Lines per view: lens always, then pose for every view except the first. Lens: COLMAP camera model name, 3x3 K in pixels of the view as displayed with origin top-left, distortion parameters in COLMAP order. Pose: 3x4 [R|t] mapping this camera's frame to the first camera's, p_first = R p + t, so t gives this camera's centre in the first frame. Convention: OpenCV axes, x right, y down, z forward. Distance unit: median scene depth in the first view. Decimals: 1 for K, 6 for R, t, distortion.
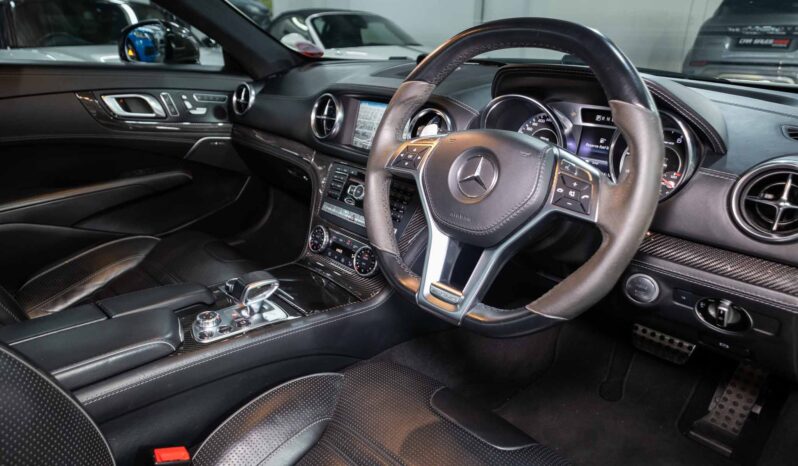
lens RADIAL K [[504.4, 0, 399.0], [0, 504.4, 233.0], [0, 0, 1]] dist [0.001504, 0.002074]
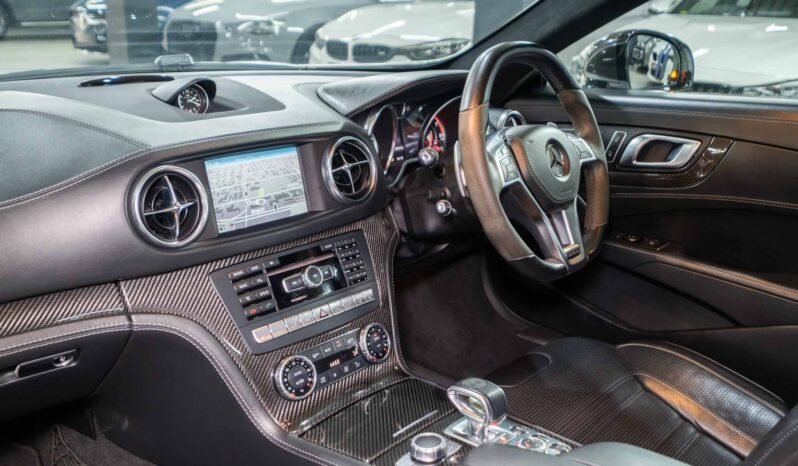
lens RADIAL K [[779.5, 0, 399.0], [0, 779.5, 233.0], [0, 0, 1]] dist [-0.000699, -0.004184]
pose [[-0.090798, -0.308496, 0.946882, -1.051092], [0.327441, 0.888696, 0.320938, -0.424698], [-0.940499, 0.339189, 0.020322, 0.813474]]
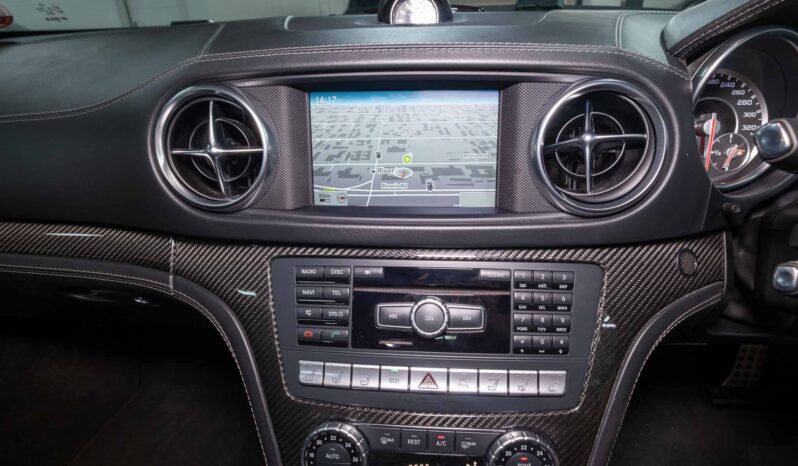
lens RADIAL K [[447.1, 0, 421.1], [0, 447.1, 248.8], [0, 0, 1]] dist [0.003110, 0.000435]
pose [[0.745444, -0.313135, 0.588438, -0.266075], [0.268220, 0.949077, 0.165263, -0.185894], [-0.610222, 0.034637, 0.791473, 0.690812]]
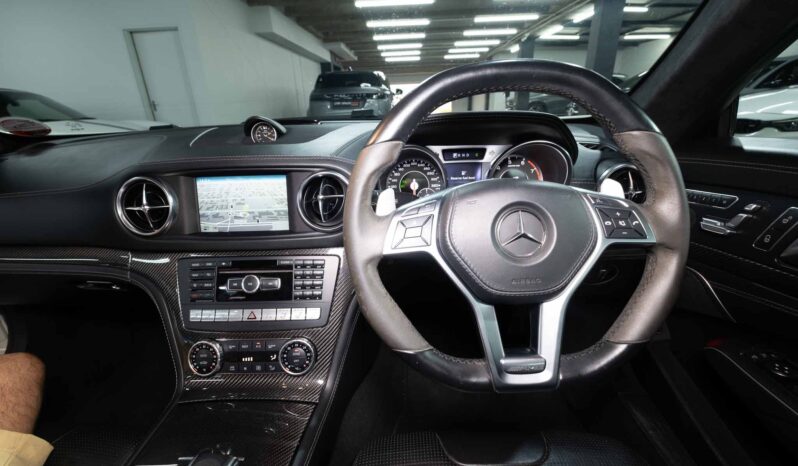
lens RADIAL K [[339.7, 0, 399.0], [0, 339.7, 233.0], [0, 0, 1]] dist [-0.001812, 0.000015]
pose [[0.701337, -0.289540, 0.651378, -0.238834], [0.296979, 0.949393, 0.102253, -0.139544], [-0.648020, 0.121732, 0.751832, 0.390280]]
